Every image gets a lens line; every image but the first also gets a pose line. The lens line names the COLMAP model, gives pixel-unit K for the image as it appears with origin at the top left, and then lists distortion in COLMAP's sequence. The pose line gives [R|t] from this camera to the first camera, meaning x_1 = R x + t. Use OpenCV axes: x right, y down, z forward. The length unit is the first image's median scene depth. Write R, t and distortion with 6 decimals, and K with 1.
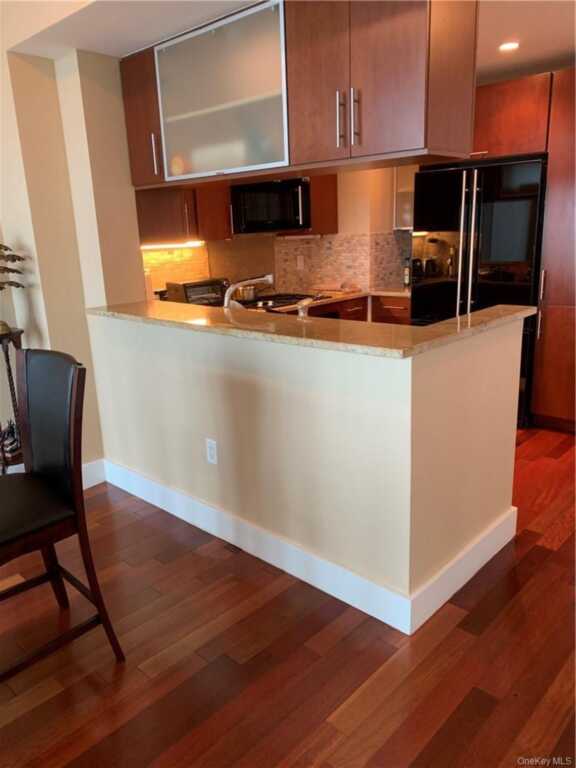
lens RADIAL K [[585.1, 0, 288.0], [0, 585.1, 384.0], [0, 0, 1]] dist [-0.000943, -0.001955]
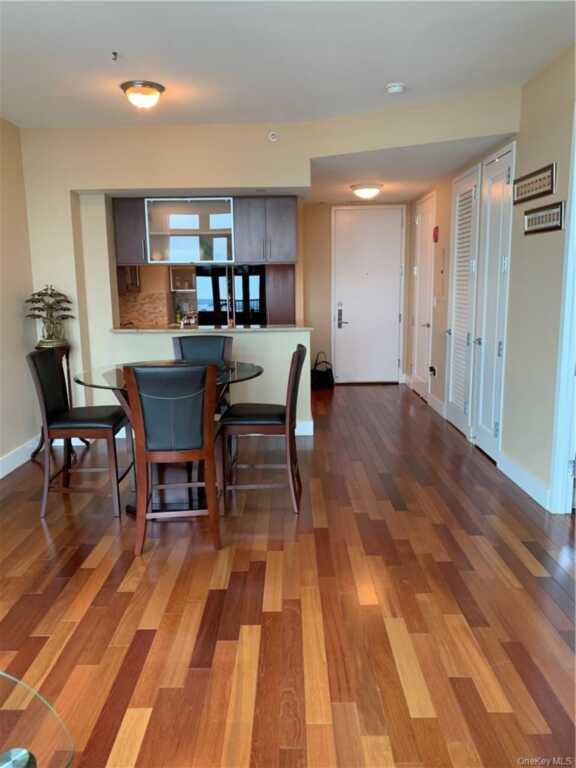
lens RADIAL K [[585.1, 0, 288.0], [0, 585.1, 384.0], [0, 0, 1]] dist [-0.000943, -0.001955]
pose [[0.724253, -0.090782, 0.683532, -0.774832], [0.166888, 0.984901, -0.046022, 0.137426], [-0.669034, 0.147405, 0.728468, -0.422339]]
